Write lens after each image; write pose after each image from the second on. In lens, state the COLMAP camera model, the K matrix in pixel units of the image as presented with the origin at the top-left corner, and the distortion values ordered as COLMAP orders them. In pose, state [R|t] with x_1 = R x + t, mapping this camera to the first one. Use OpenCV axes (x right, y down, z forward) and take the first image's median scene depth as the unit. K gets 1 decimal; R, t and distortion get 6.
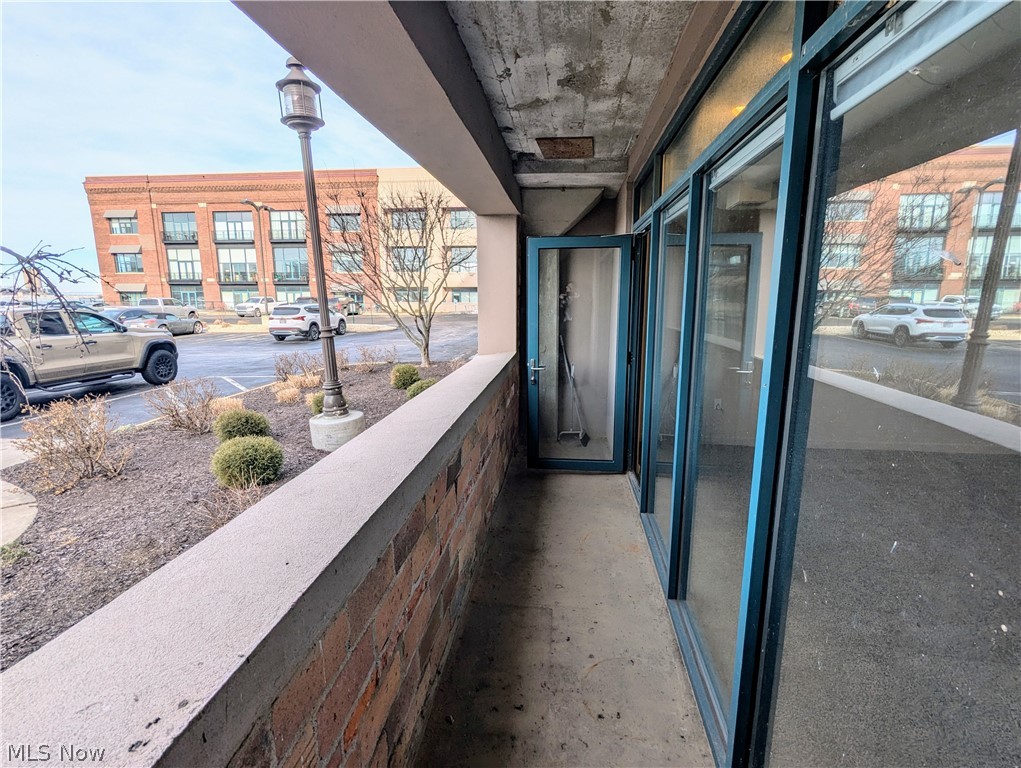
lens RADIAL K [[484.6, 0, 510.2], [0, 484.6, 385.5], [0, 0, 1]] dist [-0.001625, 0.001049]
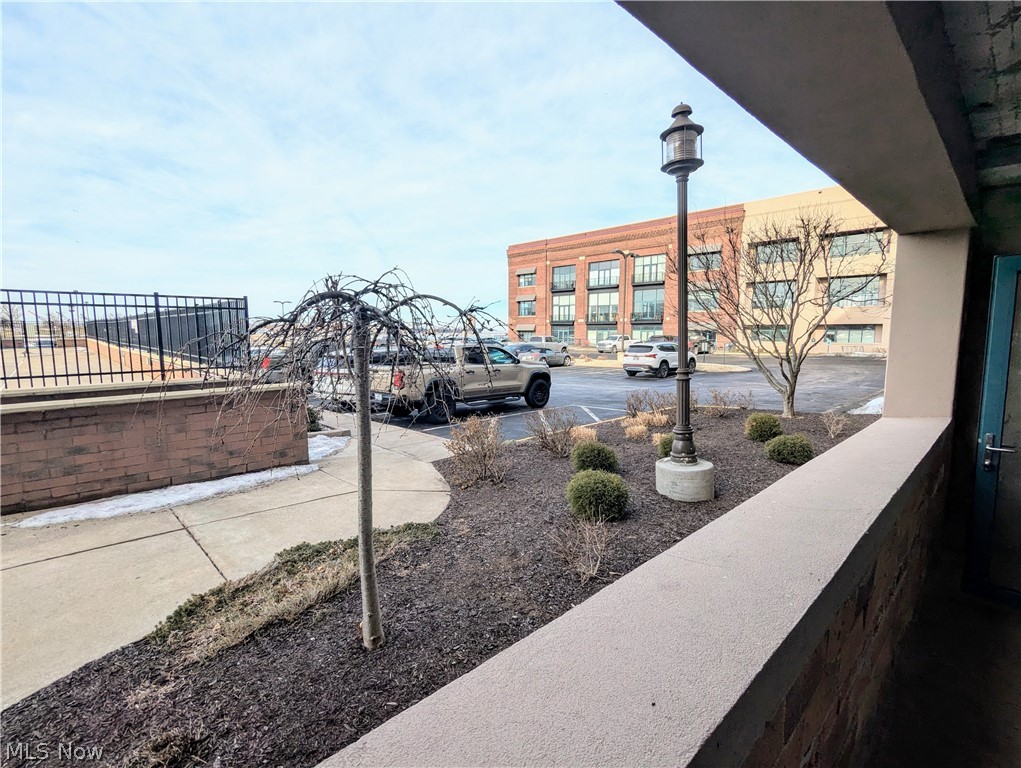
lens RADIAL K [[484.6, 0, 508.6], [0, 484.6, 382.0], [0, 0, 1]] dist [-0.001625, 0.001049]
pose [[0.771261, 0.064914, -0.633200, -0.034694], [-0.117671, 0.992180, -0.041612, -0.013817], [0.625548, 0.106603, 0.772869, 0.040354]]
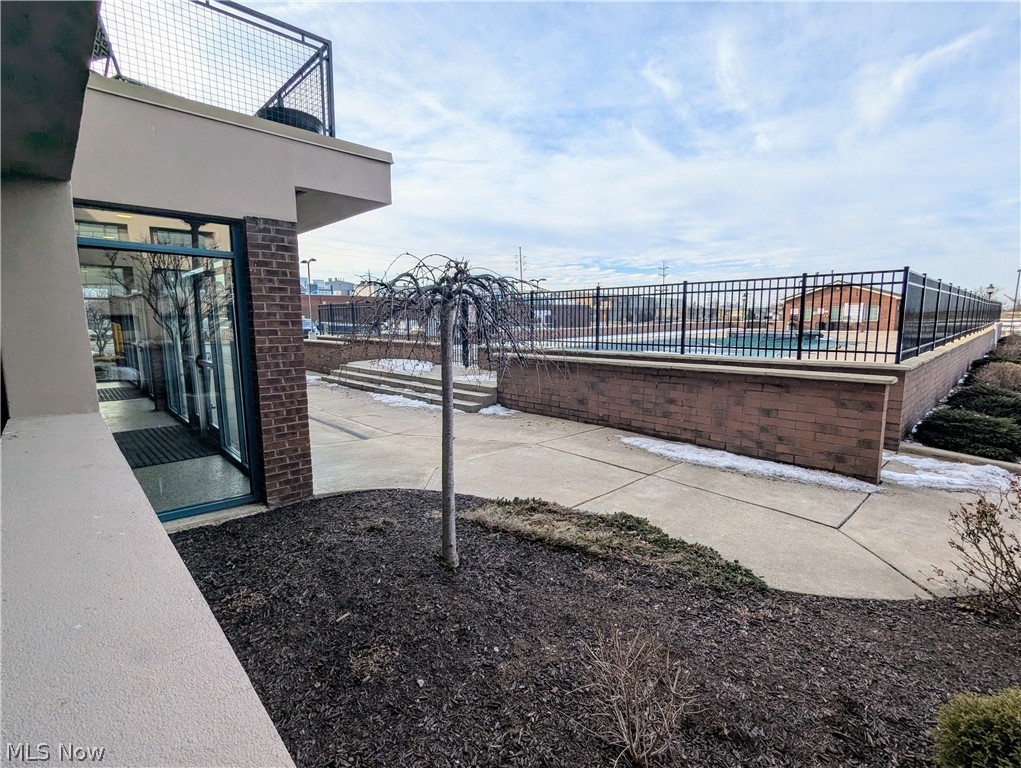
lens RADIAL K [[484.6, 0, 512.2], [0, 484.6, 384.8], [0, 0, 1]] dist [-0.001625, 0.001049]
pose [[-0.641797, 0.113038, -0.758498, -0.042092], [-0.135010, 0.956973, 0.256855, -0.128725], [0.754897, 0.267254, -0.598921, 0.665689]]
